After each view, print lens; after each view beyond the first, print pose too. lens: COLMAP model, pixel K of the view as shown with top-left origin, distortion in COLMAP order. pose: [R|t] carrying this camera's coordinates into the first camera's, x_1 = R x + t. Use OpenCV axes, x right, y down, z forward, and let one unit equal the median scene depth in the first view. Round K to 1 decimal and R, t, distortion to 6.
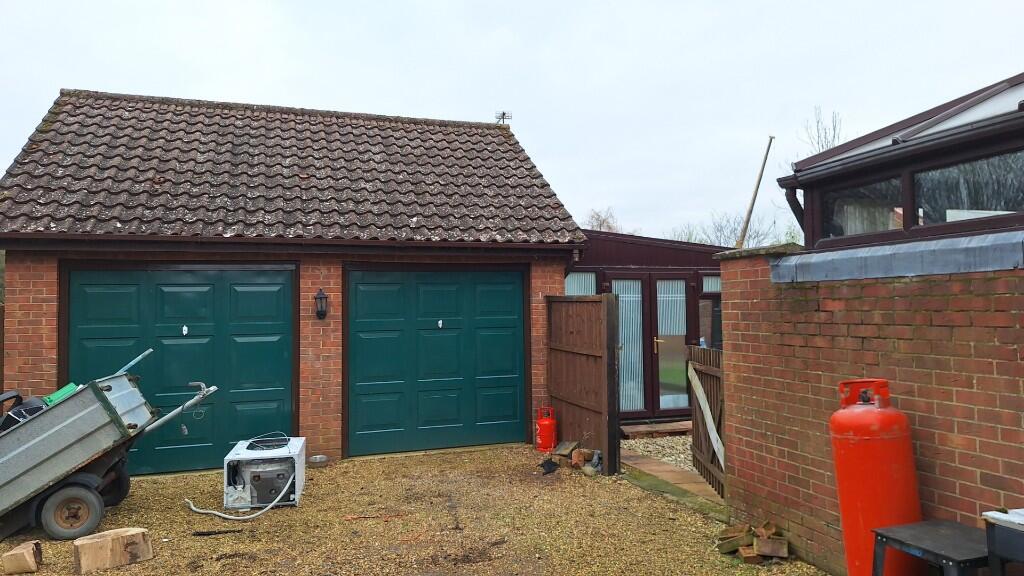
lens RADIAL K [[693.5, 0, 515.1], [0, 693.5, 292.3], [0, 0, 1]] dist [0.051267, -0.048896]
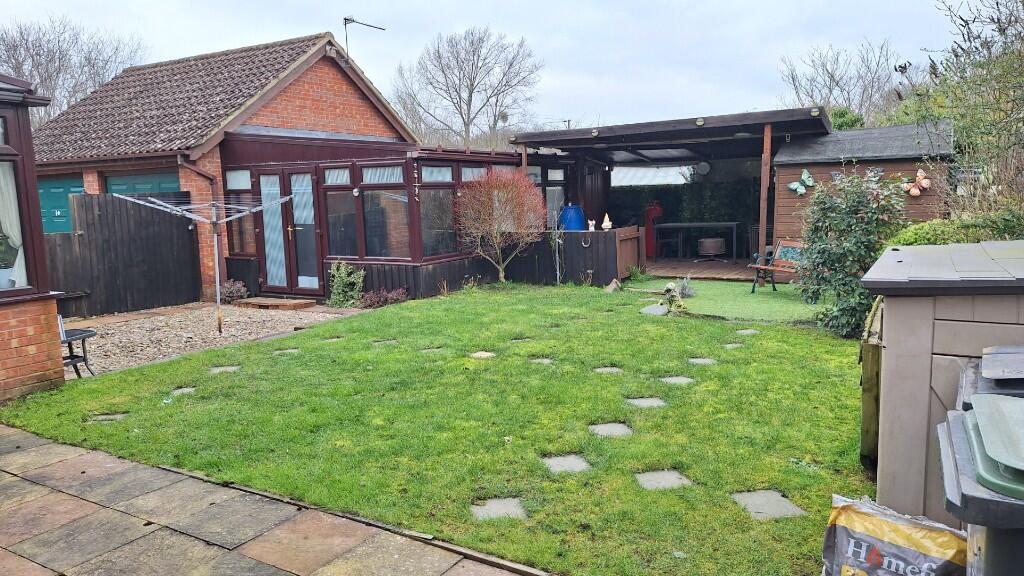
lens RADIAL K [[693.5, 0, 518.3], [0, 693.5, 286.7], [0, 0, 1]] dist [0.051267, -0.048896]
pose [[0.681499, 0.099827, -0.724978, 1.302654], [0.036266, 0.984829, 0.169698, -0.017855], [0.730920, -0.141941, 0.667540, 0.492087]]
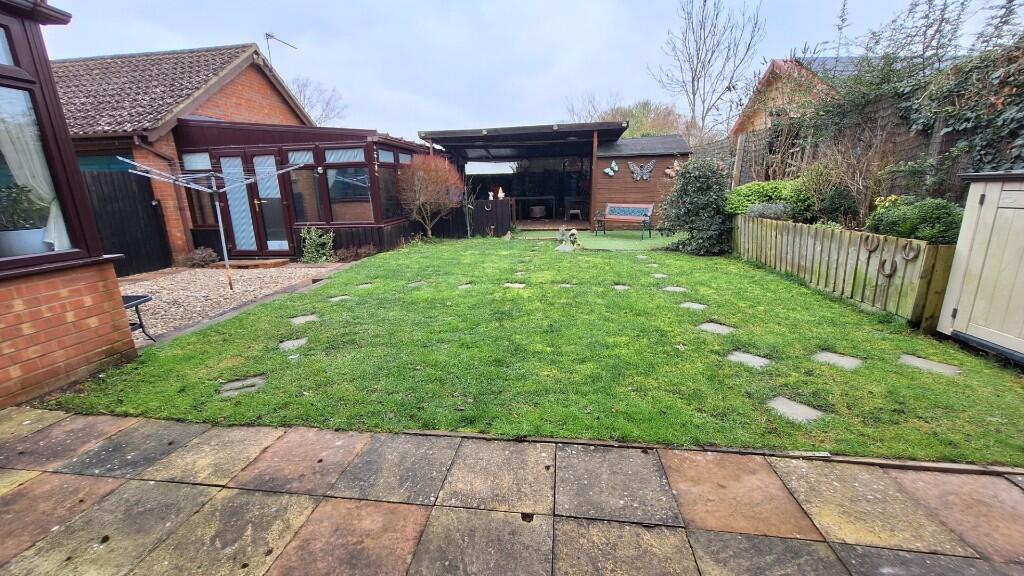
lens RADIAL K [[406.2, 0, 507.0], [0, 406.2, 287.0], [0, 0, 1]] dist [-0.008929, 0.004618]
pose [[0.905165, 0.098543, -0.413480, 1.013663], [0.023826, 0.959463, 0.280824, 0.016845], [0.424392, -0.264044, 0.866125, 0.460613]]
